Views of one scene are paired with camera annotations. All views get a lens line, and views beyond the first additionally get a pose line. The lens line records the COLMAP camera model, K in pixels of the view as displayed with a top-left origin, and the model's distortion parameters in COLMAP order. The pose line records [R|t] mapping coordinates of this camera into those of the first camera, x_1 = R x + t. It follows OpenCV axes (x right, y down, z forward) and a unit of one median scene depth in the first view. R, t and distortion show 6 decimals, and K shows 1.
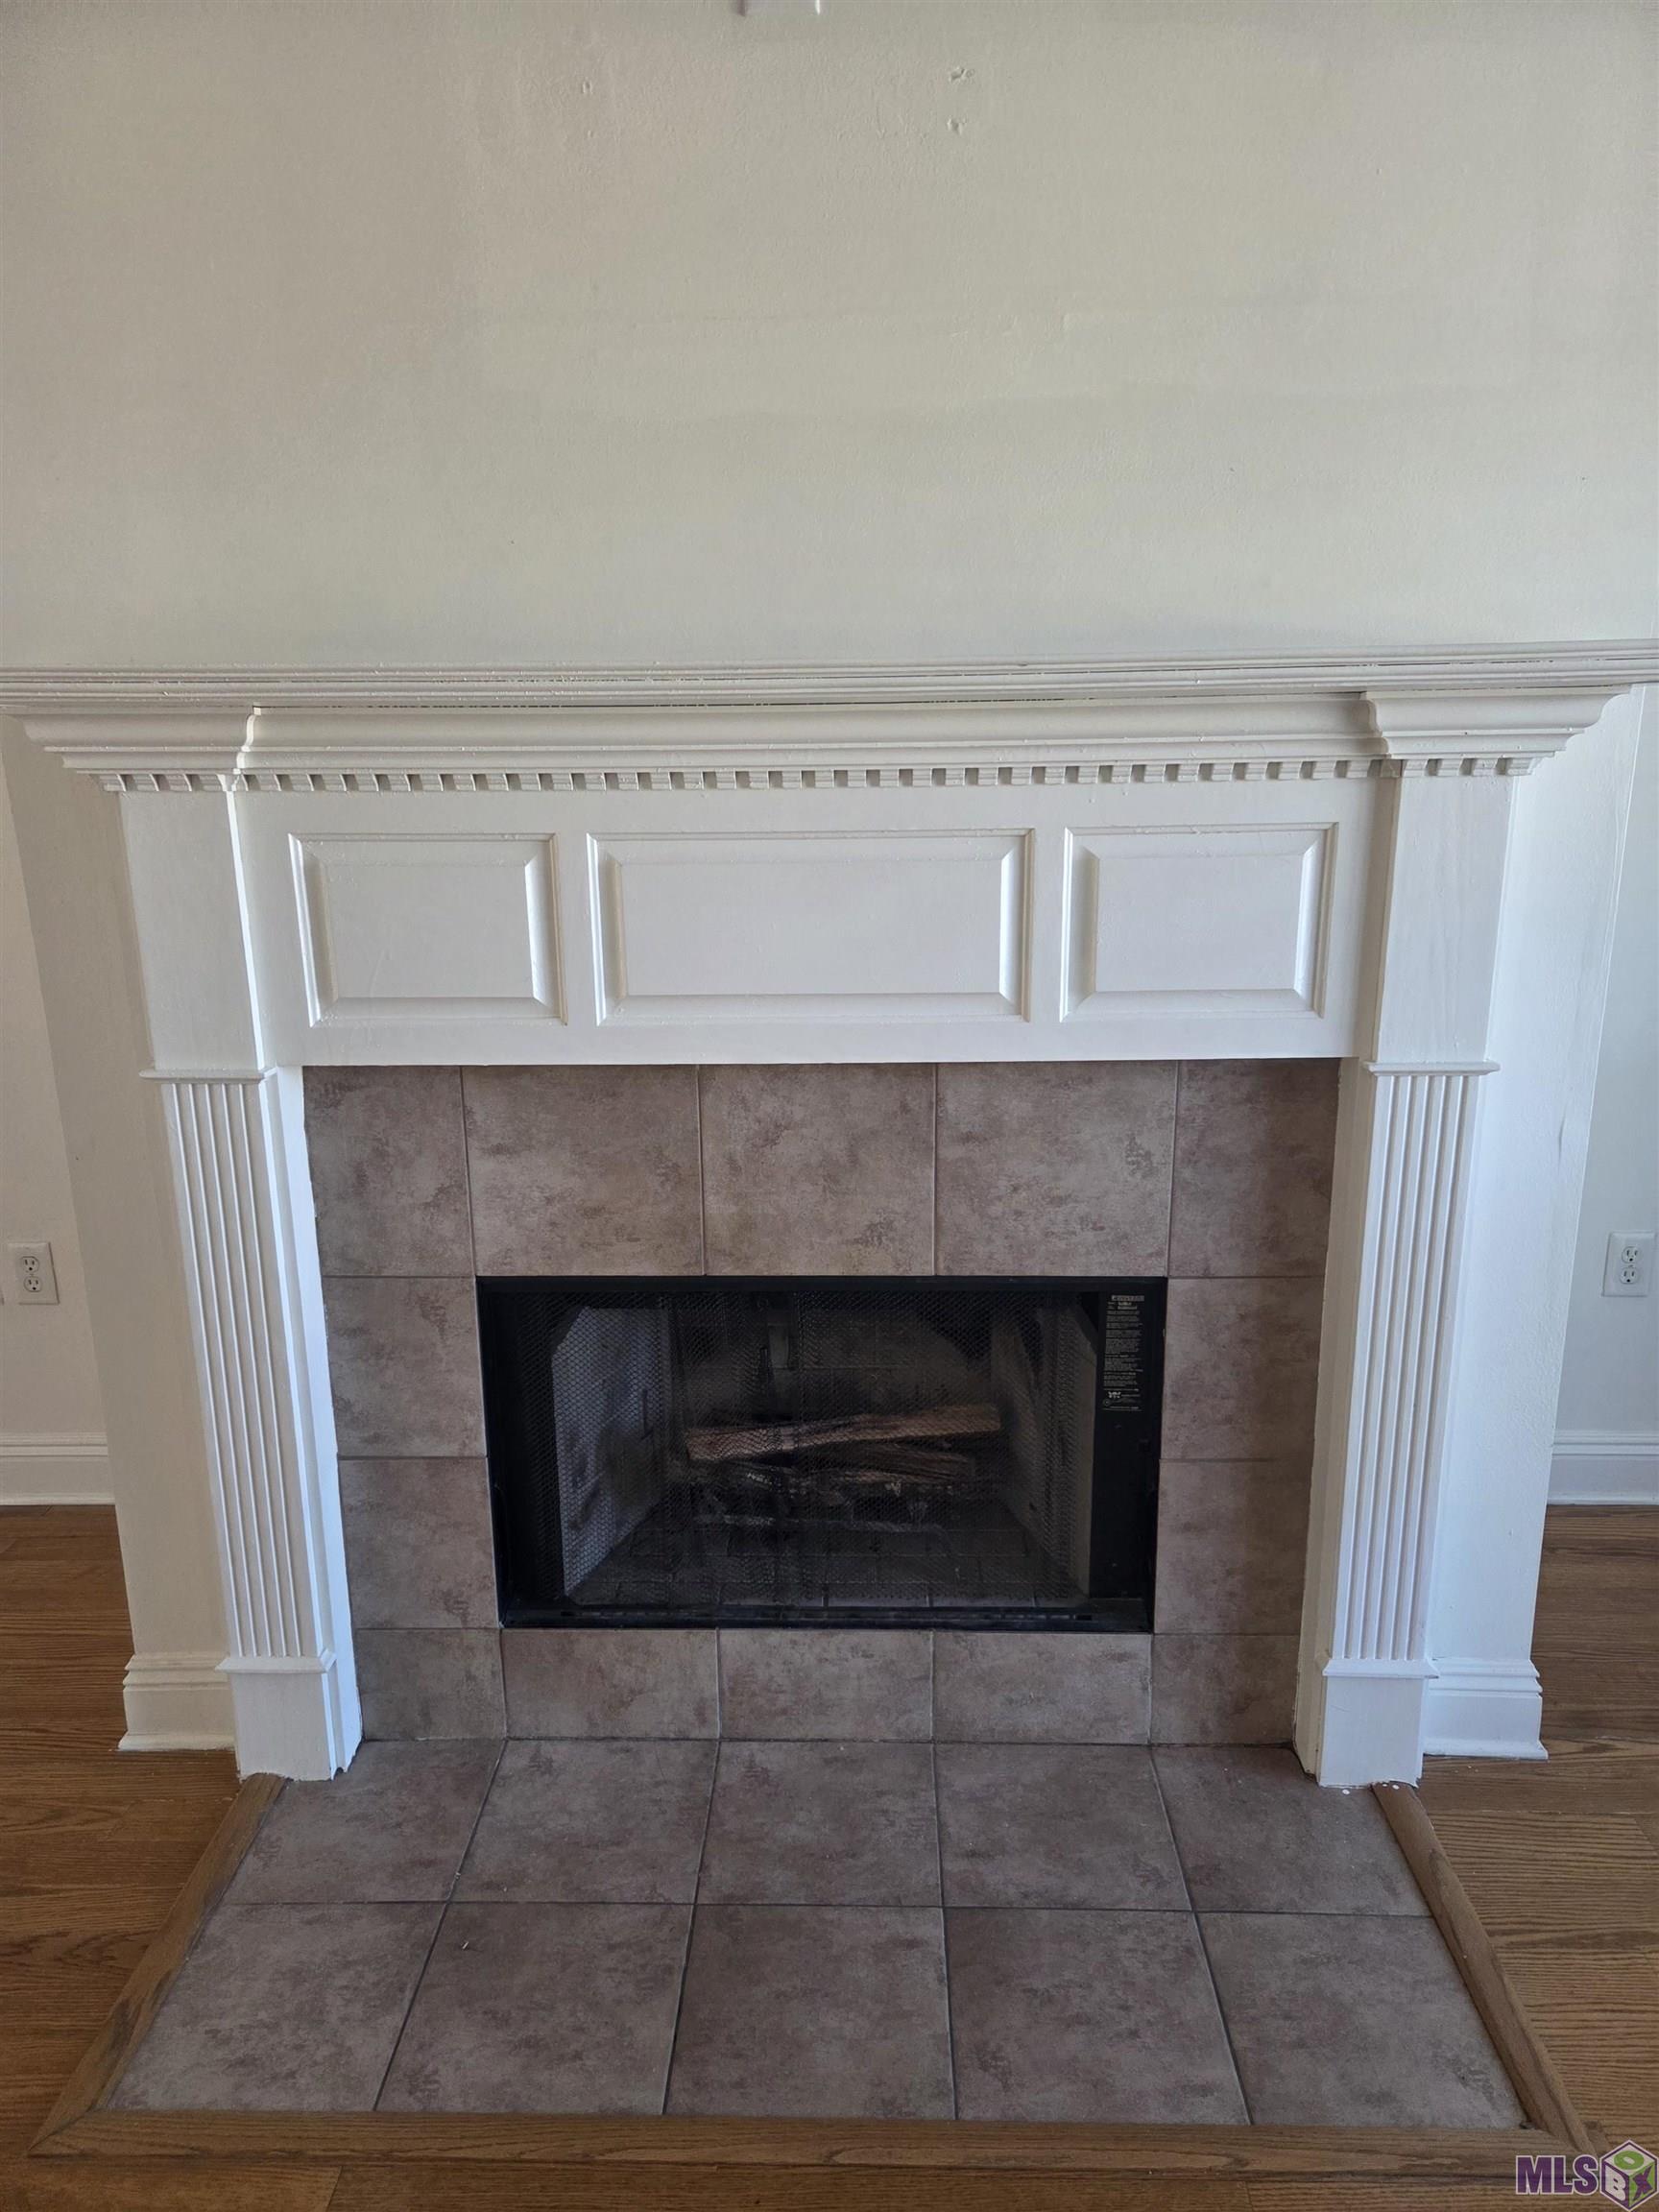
lens RADIAL K [[1476.6, 0, 831.8], [0, 1476.6, 1116.7], [0, 0, 1]] dist [0.070567, -0.048019]
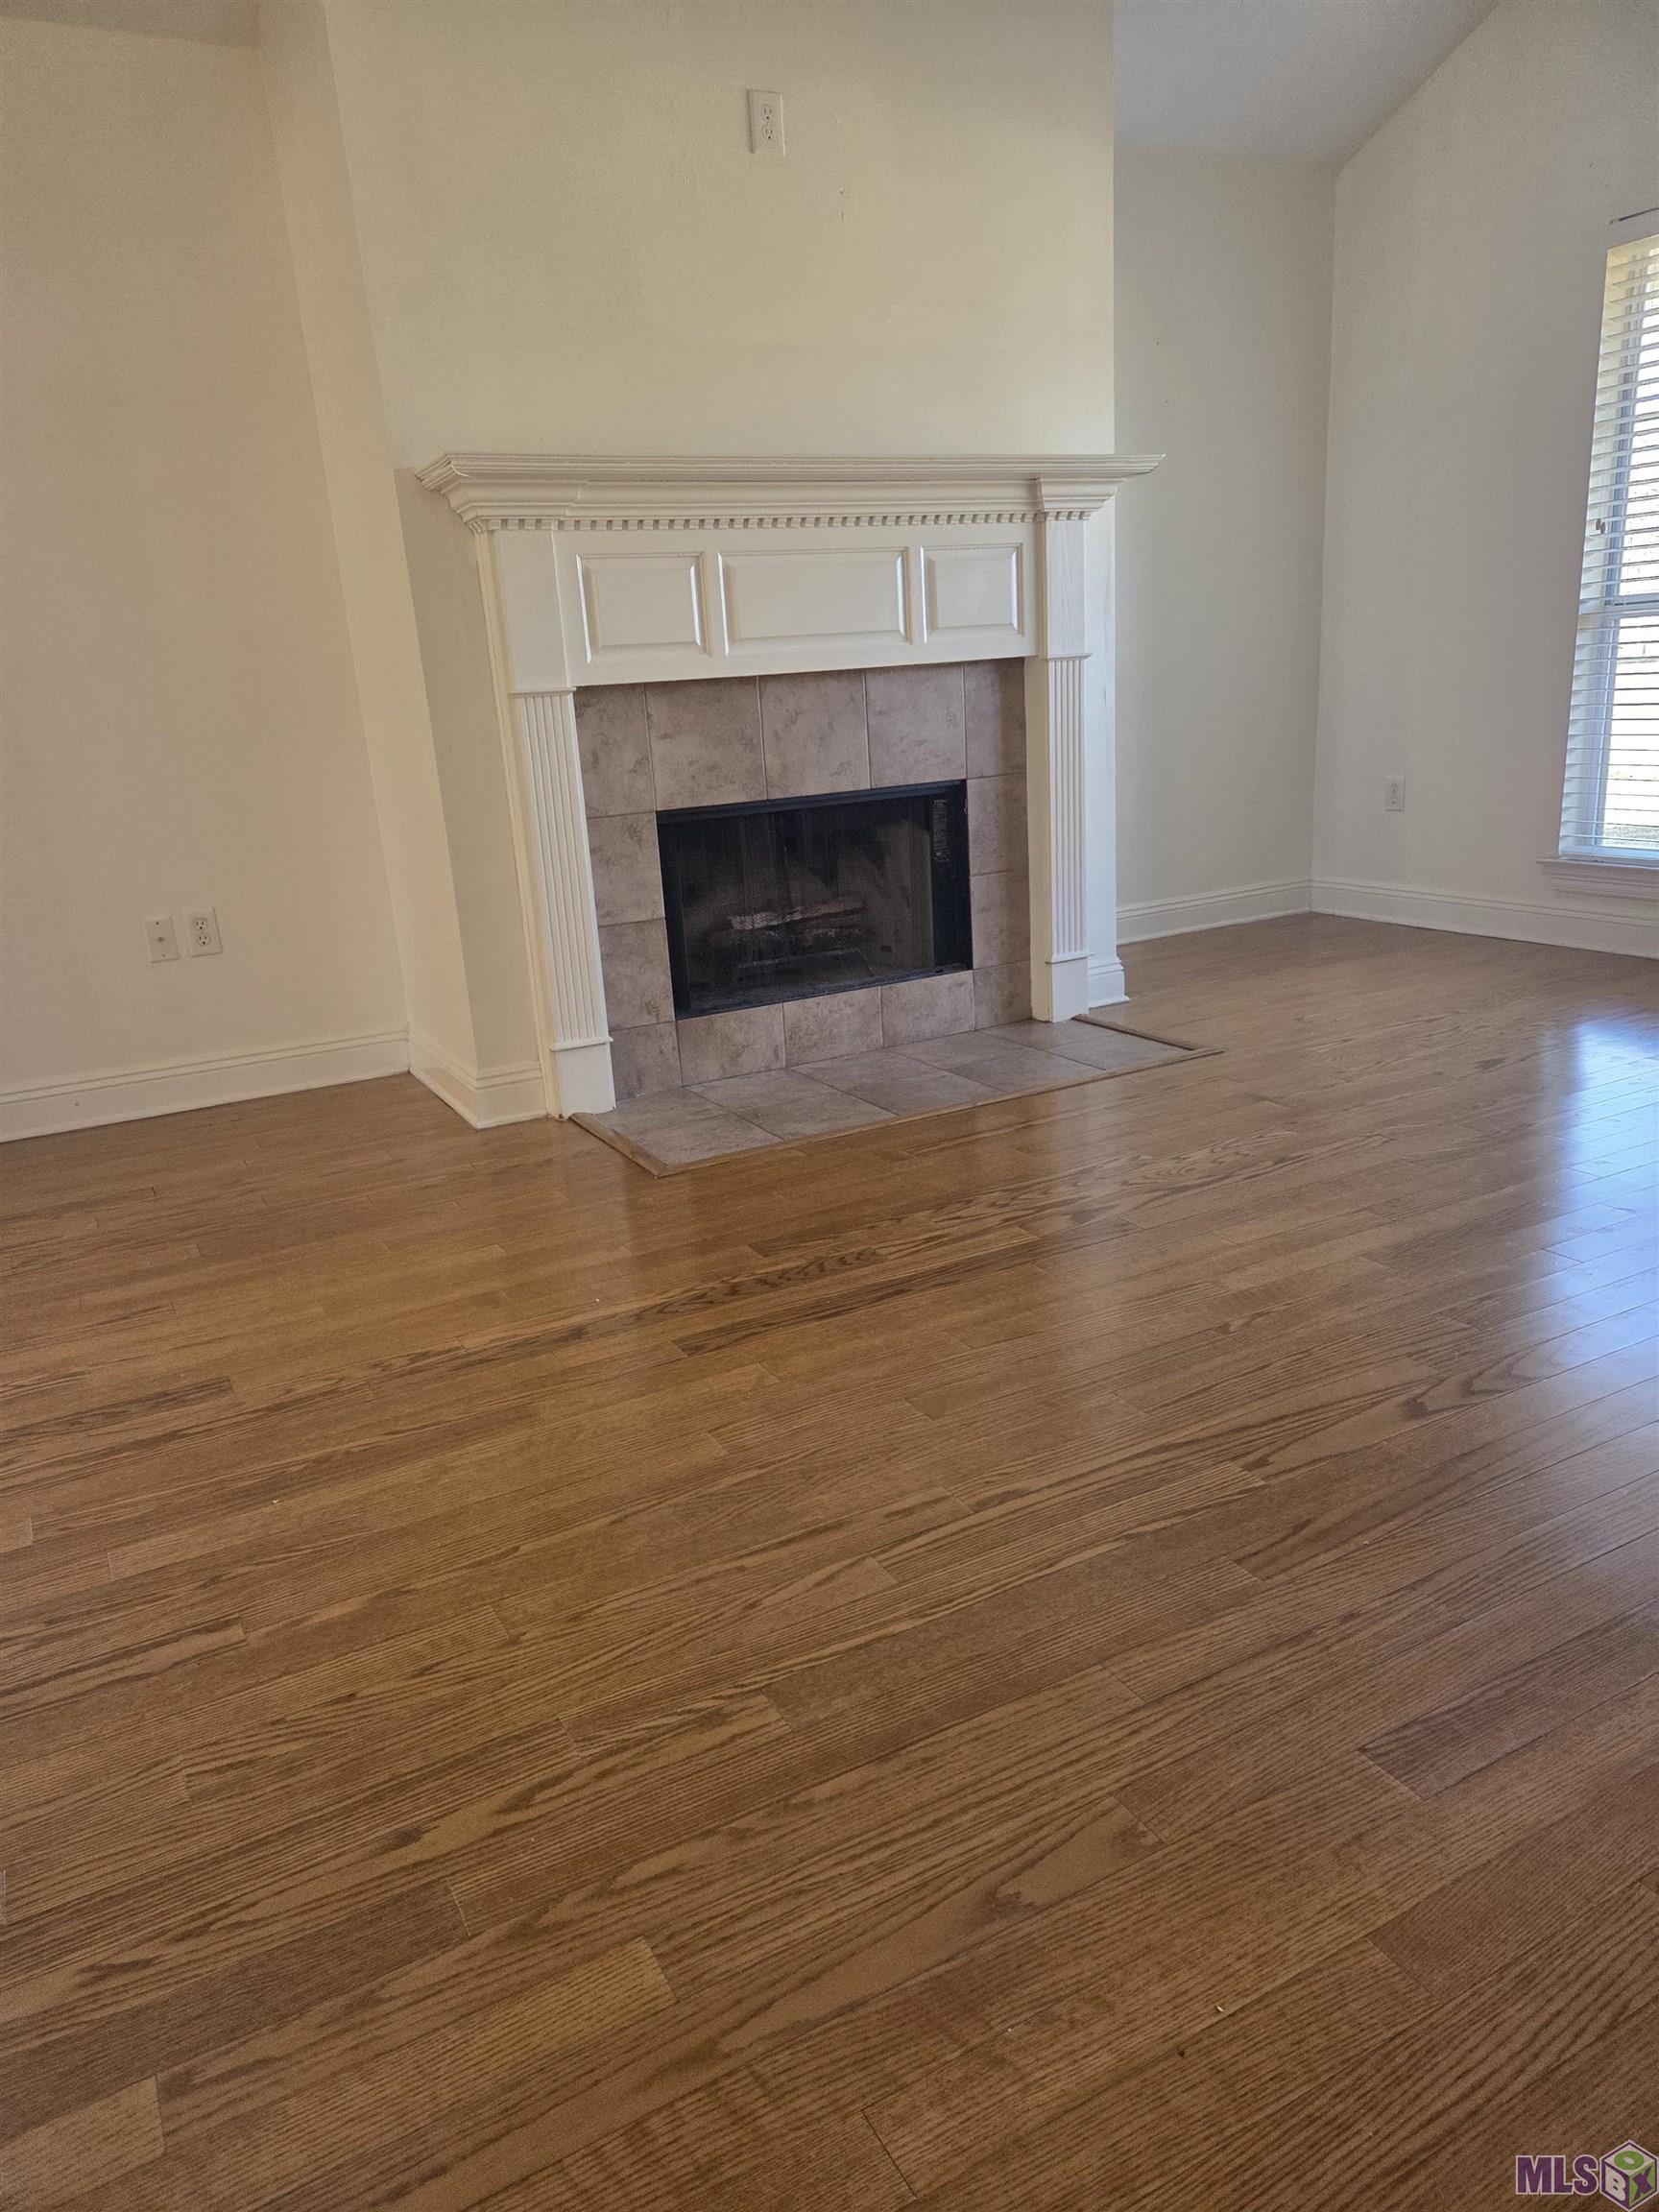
lens RADIAL K [[1476.6, 0, 827.9], [0, 1476.6, 1101.6], [0, 0, 1]] dist [0.070567, -0.048019]
pose [[0.863553, -0.182632, 0.470024, -1.002512], [0.176475, 0.982620, 0.057578, 0.400072], [-0.472370, 0.033226, 0.880774, -0.722922]]
